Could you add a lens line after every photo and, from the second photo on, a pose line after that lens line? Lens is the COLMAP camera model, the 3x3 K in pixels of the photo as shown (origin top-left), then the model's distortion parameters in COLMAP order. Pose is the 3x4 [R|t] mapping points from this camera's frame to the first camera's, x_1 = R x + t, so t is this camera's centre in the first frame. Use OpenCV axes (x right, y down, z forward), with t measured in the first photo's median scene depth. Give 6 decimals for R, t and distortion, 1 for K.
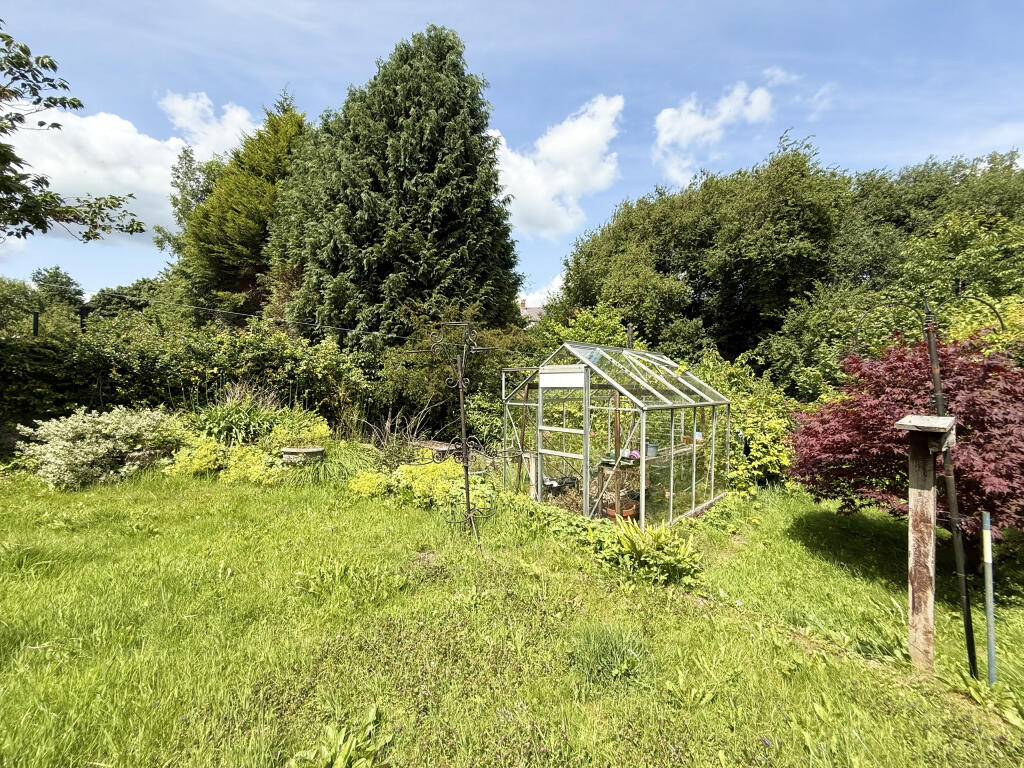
lens RADIAL K [[408.5, 0, 512.0], [0, 408.5, 384.0], [0, 0, 1]] dist [0.011903, 0.000168]
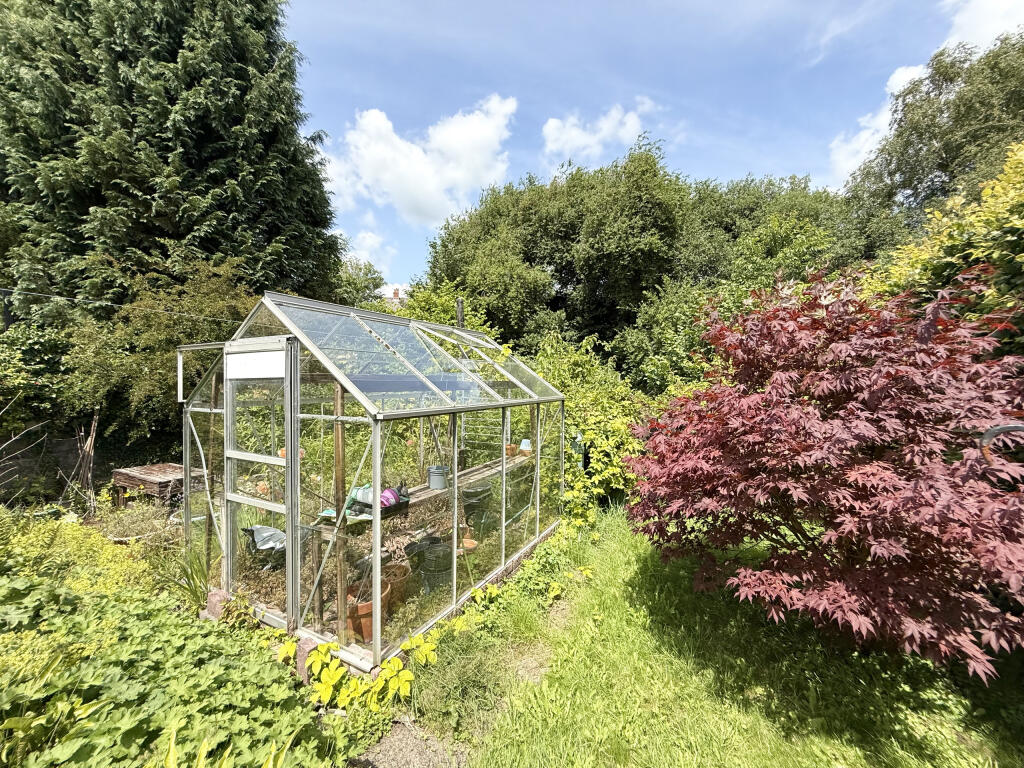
lens RADIAL K [[408.5, 0, 512.0], [0, 408.5, 384.0], [0, 0, 1]] dist [0.011903, 0.000168]
pose [[0.961258, -0.012059, 0.275388, 0.142584], [0.009171, 0.999889, 0.011773, 0.005677], [-0.275499, -0.008791, 0.961261, 0.190018]]
